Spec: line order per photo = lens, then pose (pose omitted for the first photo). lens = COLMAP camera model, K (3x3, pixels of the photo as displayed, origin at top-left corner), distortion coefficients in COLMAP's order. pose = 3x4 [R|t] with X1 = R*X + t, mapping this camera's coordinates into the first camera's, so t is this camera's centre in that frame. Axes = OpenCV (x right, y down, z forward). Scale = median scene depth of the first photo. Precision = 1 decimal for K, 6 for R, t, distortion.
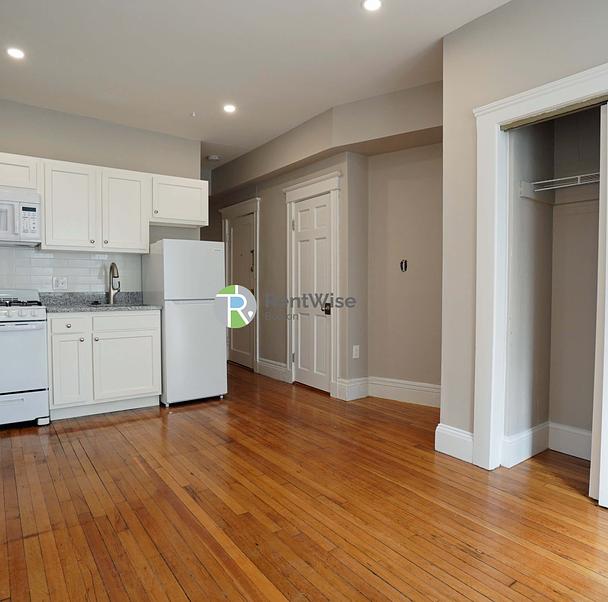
lens RADIAL K [[437.2, 0, 304.0], [0, 437.2, 301.0], [0, 0, 1]] dist [-0.076415, 0.038642]
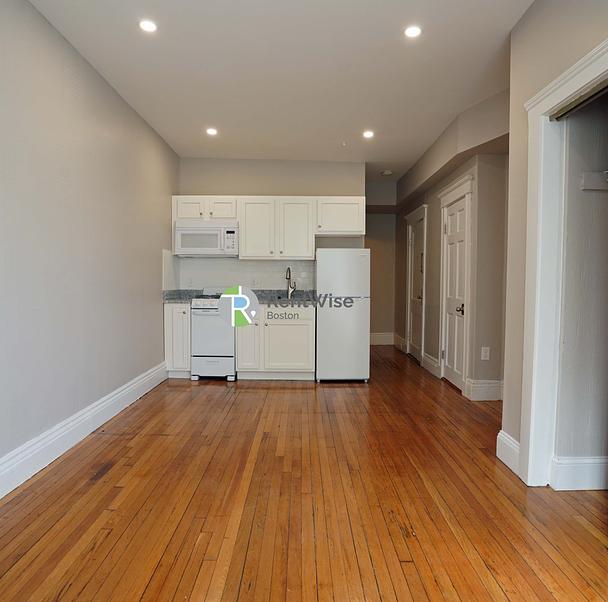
lens RADIAL K [[413.8, 0, 304.0], [0, 413.8, 301.0], [0, 0, 1]] dist [-0.062379, 0.005029]
pose [[0.816877, 0.029451, -0.576059, 0.349582], [-0.026295, 0.999559, 0.013815, -0.006380], [0.576212, 0.003863, 0.817291, -0.005416]]
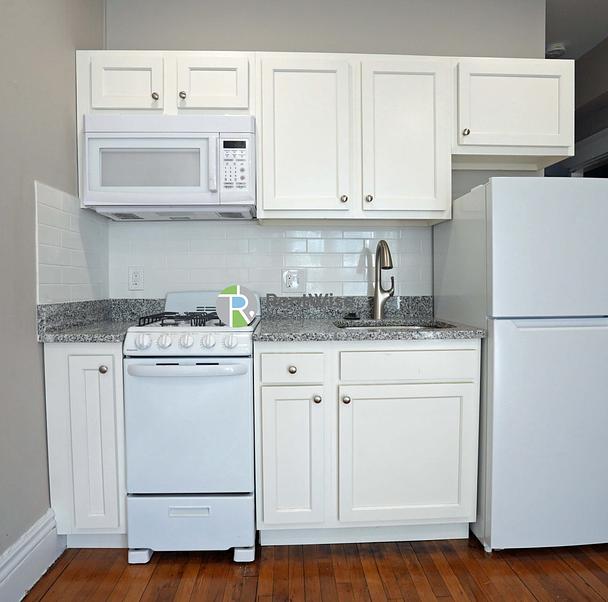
lens RADIAL K [[437.2, 0, 304.0], [0, 437.2, 301.0], [0, 0, 1]] dist [-0.076415, 0.038642]
pose [[0.831152, 0.017138, -0.555781, -0.244916], [-0.013279, 0.999852, 0.010973, -0.022151], [0.555886, -0.001740, 0.831257, 0.548553]]
